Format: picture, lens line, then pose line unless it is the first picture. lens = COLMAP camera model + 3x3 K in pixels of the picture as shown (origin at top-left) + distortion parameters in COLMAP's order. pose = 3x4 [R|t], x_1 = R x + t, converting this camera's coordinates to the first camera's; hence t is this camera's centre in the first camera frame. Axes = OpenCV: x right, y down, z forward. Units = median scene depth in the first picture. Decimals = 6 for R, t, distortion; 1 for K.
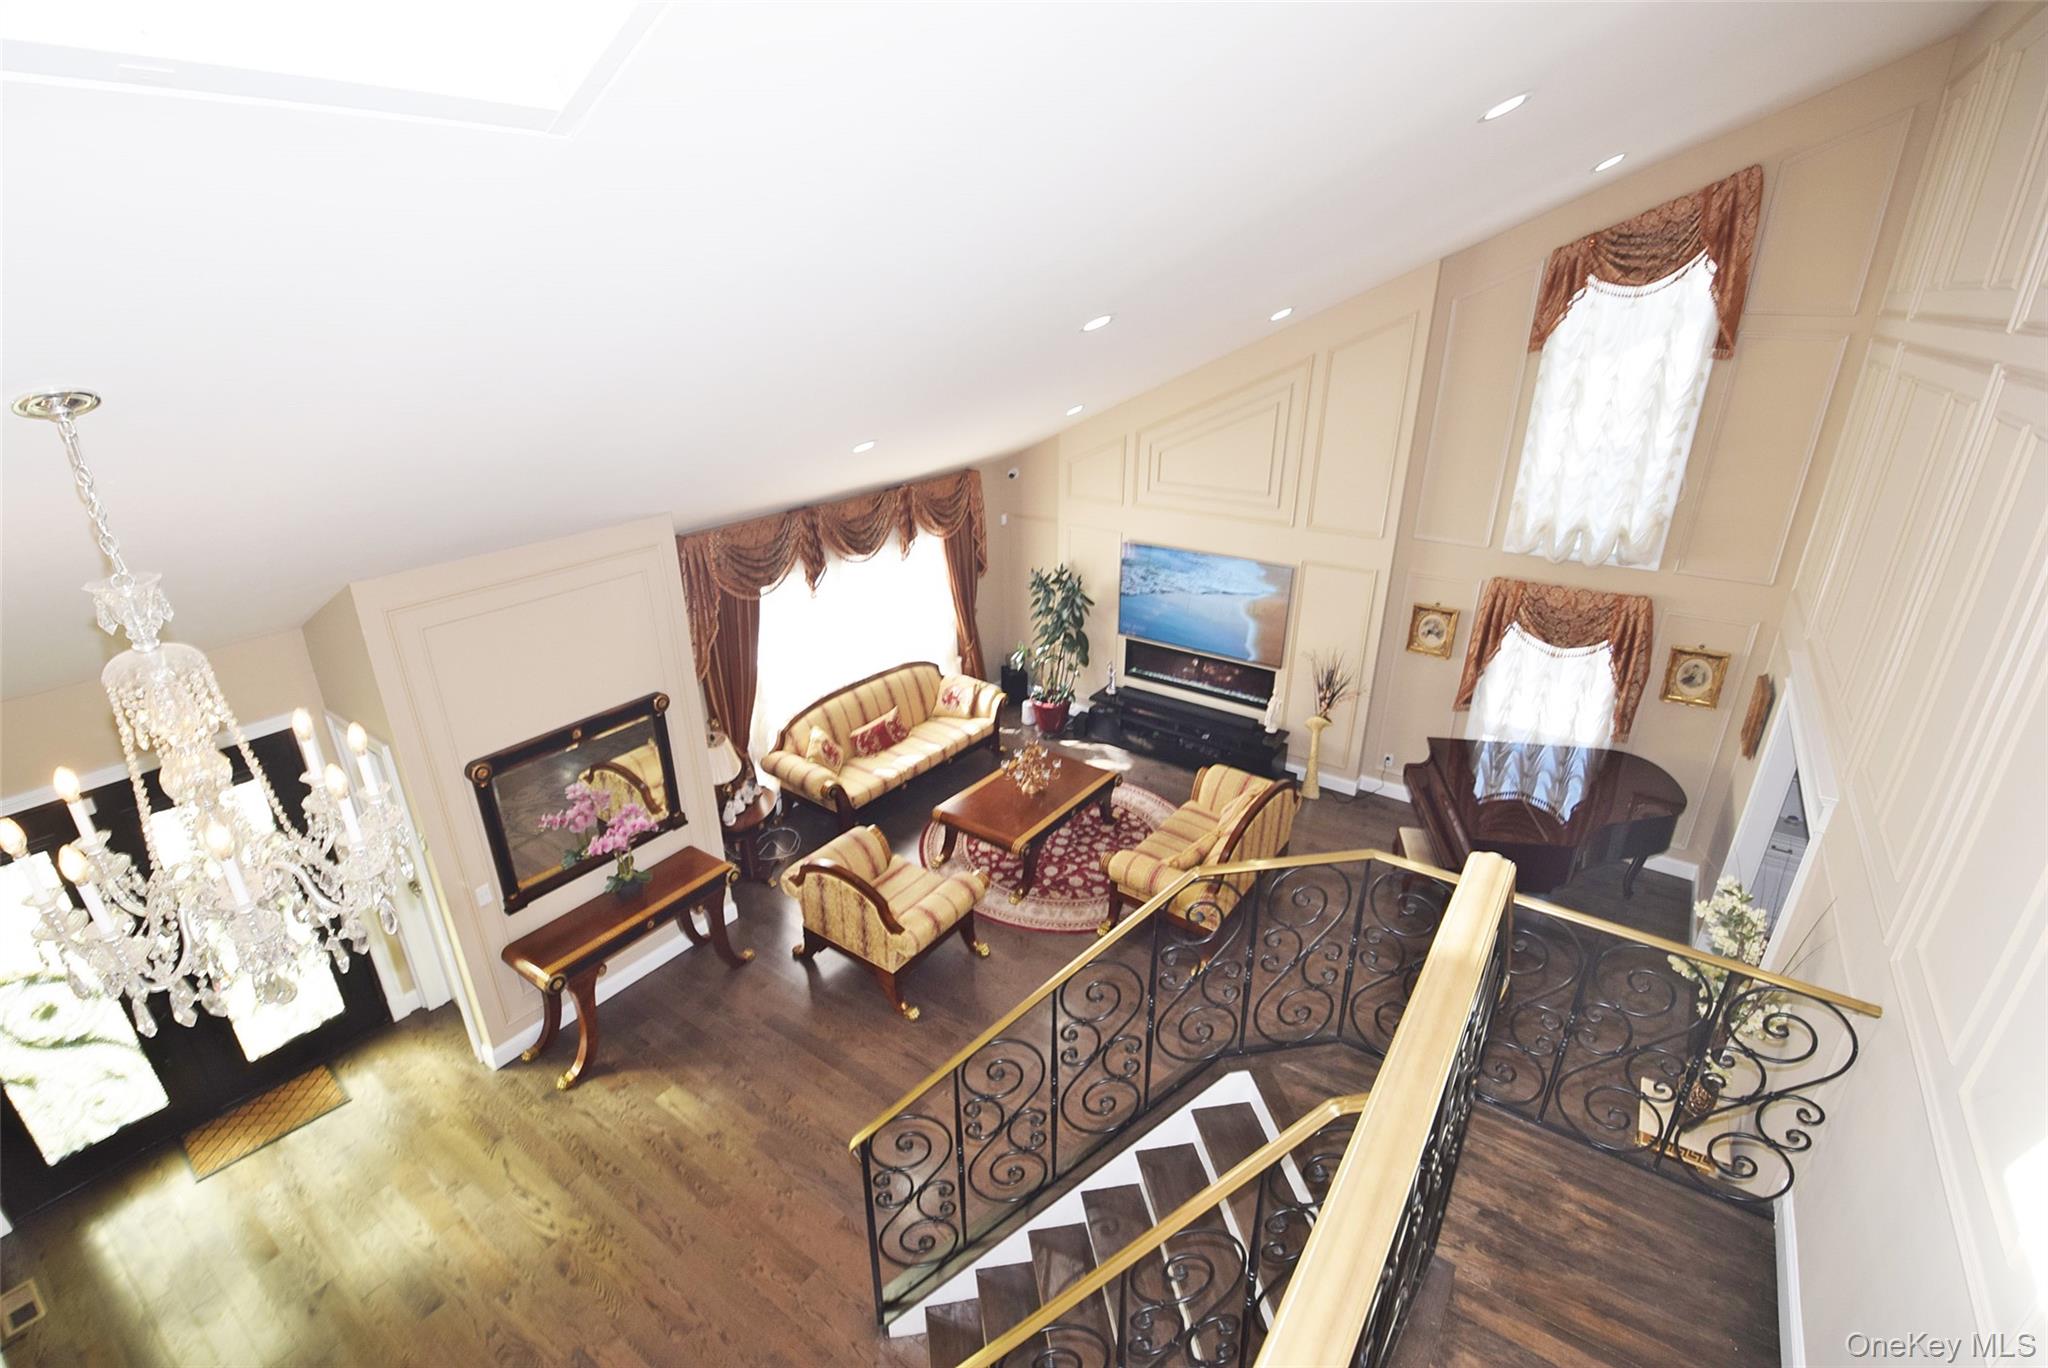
lens RADIAL K [[923.5, 0, 1016.1], [0, 923.5, 680.5], [0, 0, 1]] dist [-0.002688, -0.001291]
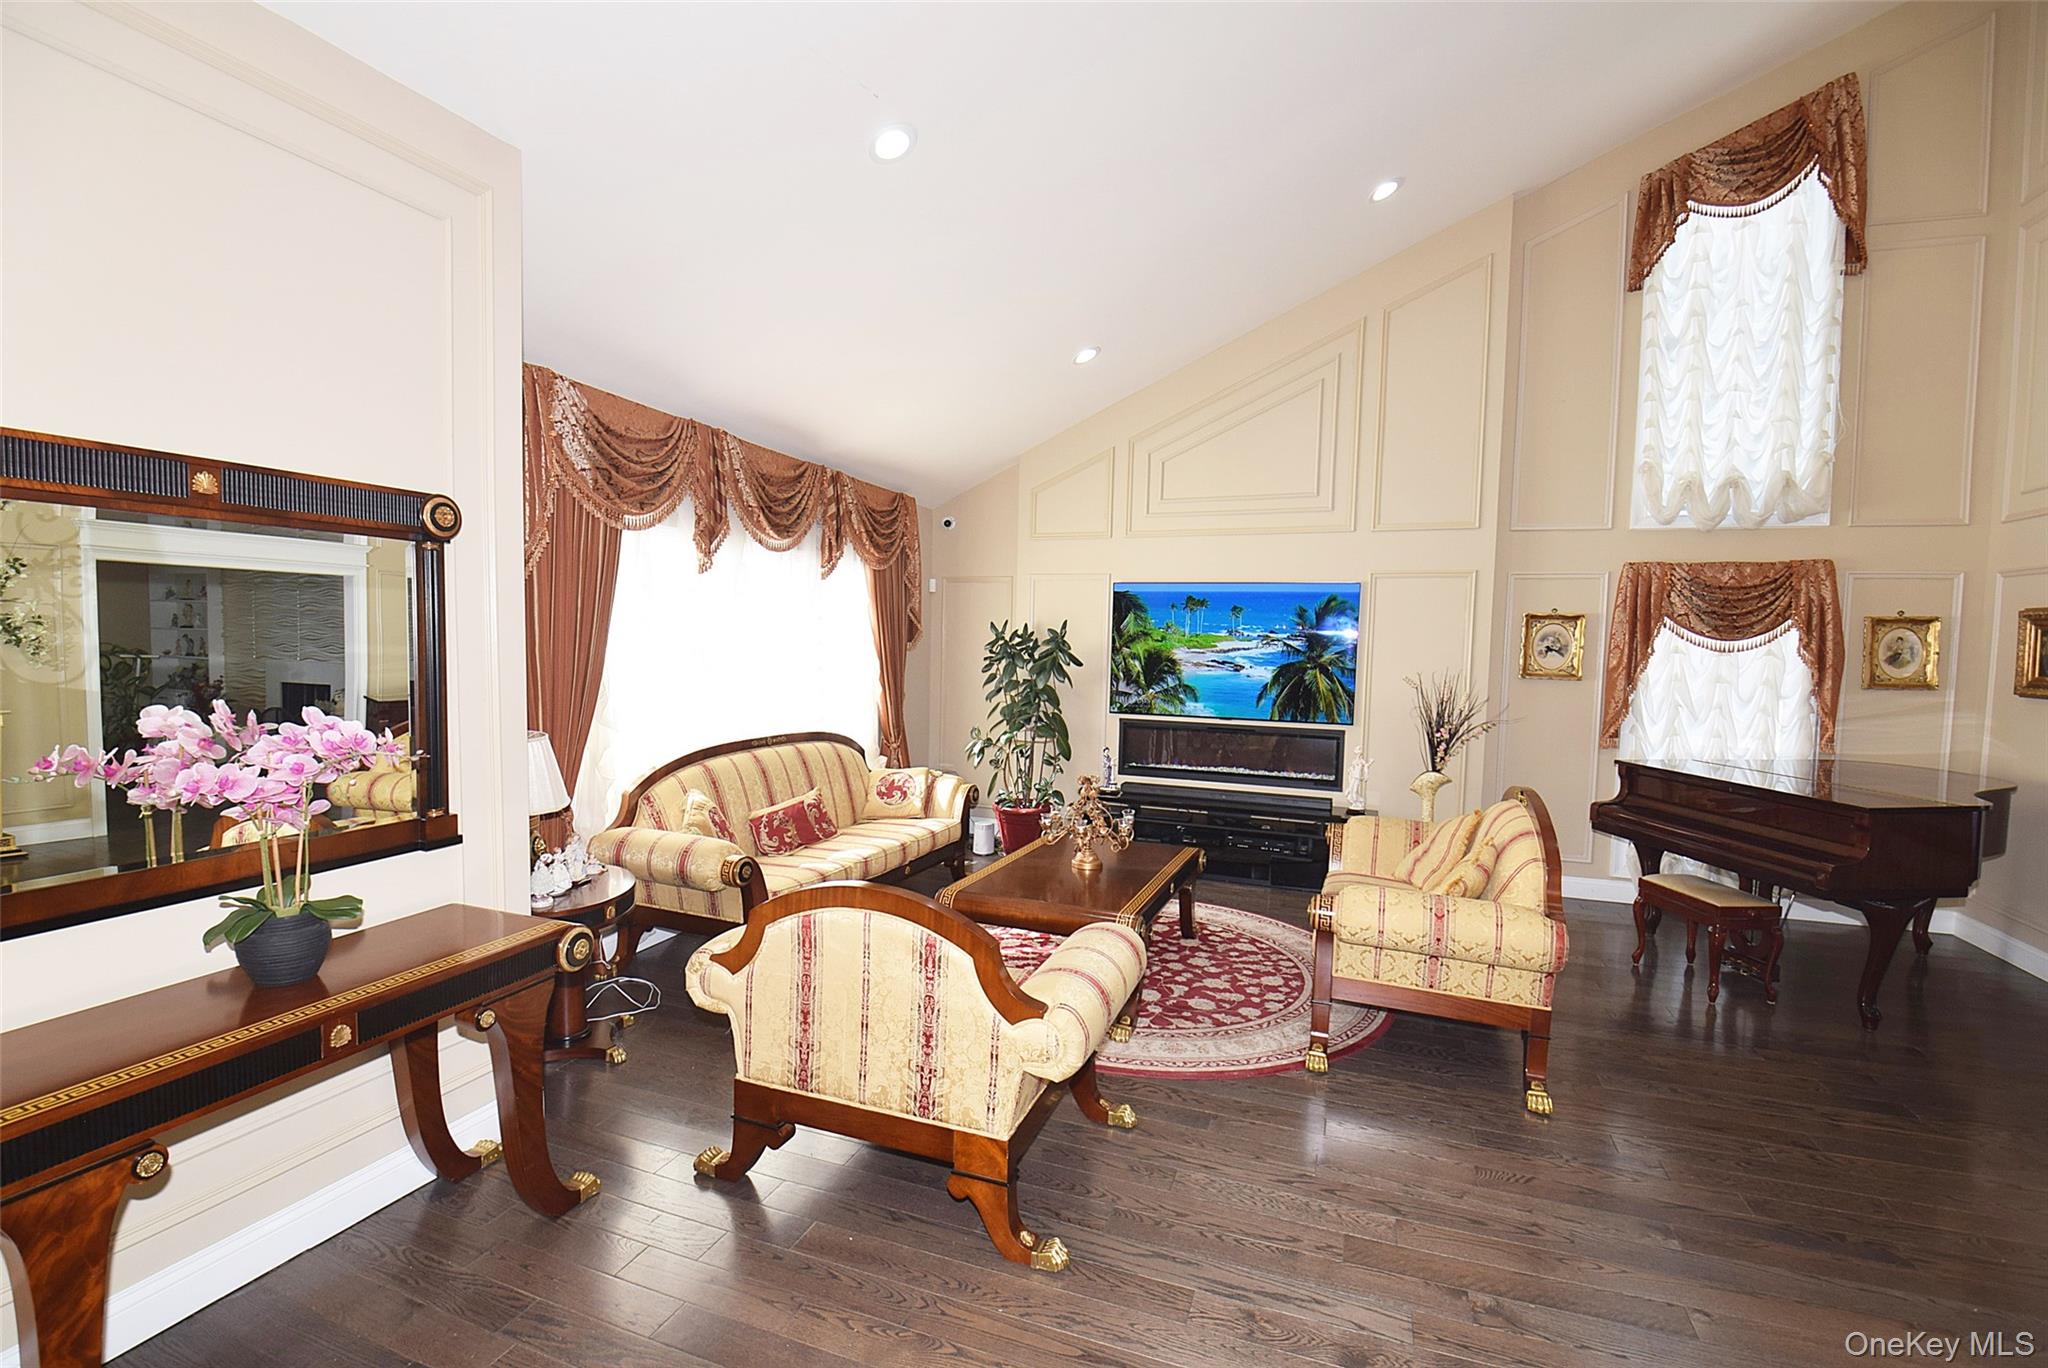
lens RADIAL K [[923.5, 0, 1022.3], [0, 923.5, 685.8], [0, 0, 1]] dist [-0.002688, -0.001291]
pose [[0.965275, 0.015325, 0.260788, -0.175346], [0.073771, 0.941656, -0.328392, 0.196322], [-0.250605, 0.336227, 0.907826, 0.421250]]
